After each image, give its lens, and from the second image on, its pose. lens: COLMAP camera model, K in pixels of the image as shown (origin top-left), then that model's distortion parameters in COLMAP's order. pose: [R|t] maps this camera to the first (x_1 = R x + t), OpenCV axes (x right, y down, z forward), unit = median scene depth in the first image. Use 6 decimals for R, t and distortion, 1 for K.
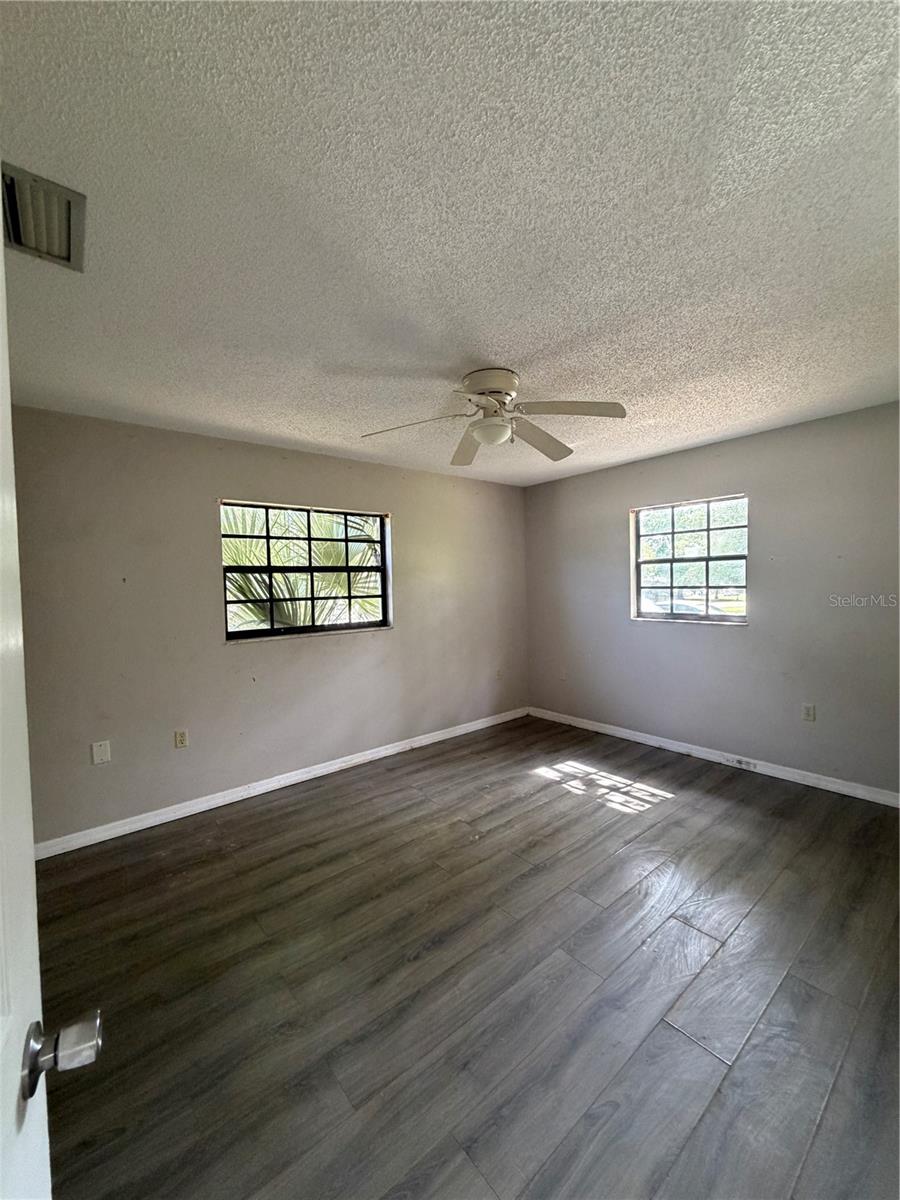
lens RADIAL K [[480.2, 0, 450.1], [0, 480.2, 595.4], [0, 0, 1]] dist [-0.000002, 0.000325]
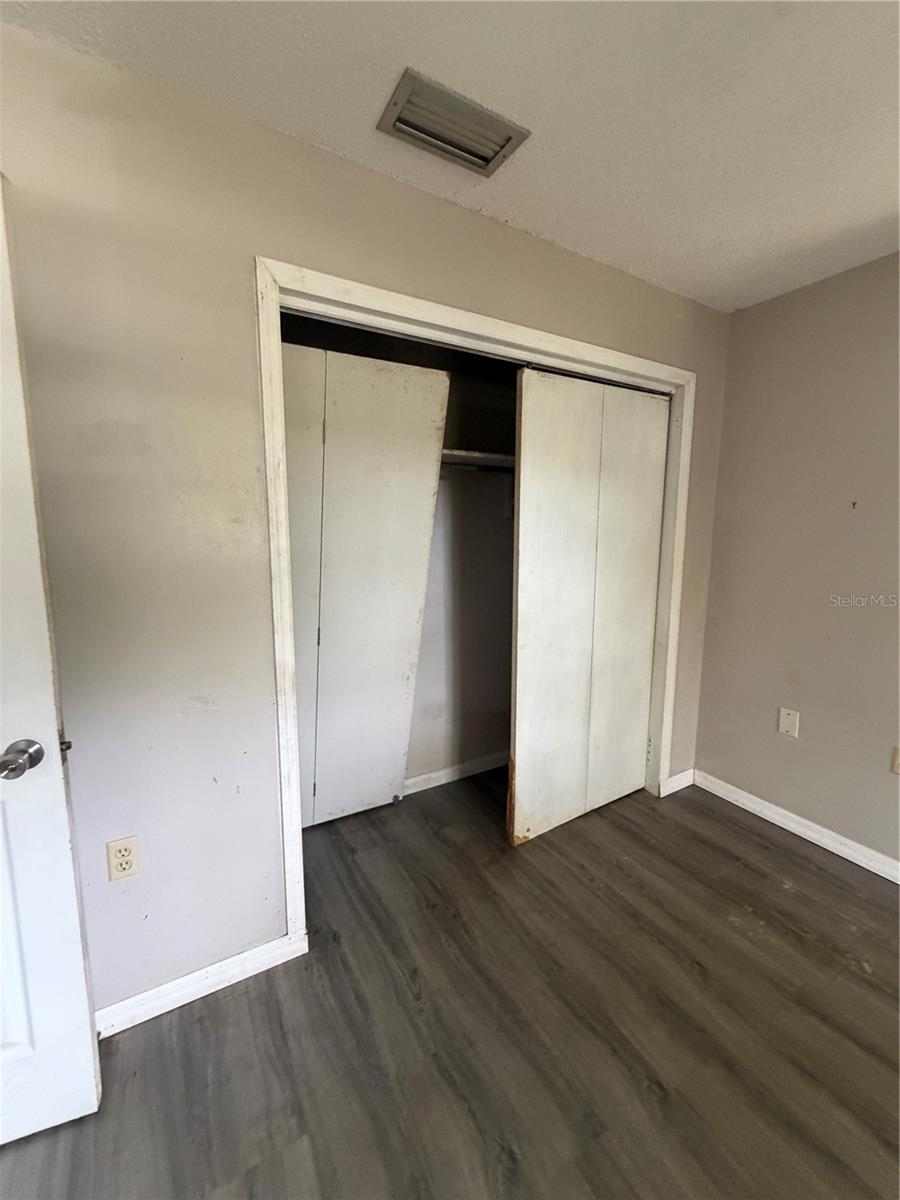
lens RADIAL K [[480.2, 0, 450.1], [0, 480.2, 595.4], [0, 0, 1]] dist [-0.000002, 0.000325]
pose [[-0.169227, 0.158592, -0.972734, 0.131588], [-0.028159, 0.985788, 0.165619, -0.001217], [0.985175, 0.055419, -0.162356, 0.620559]]
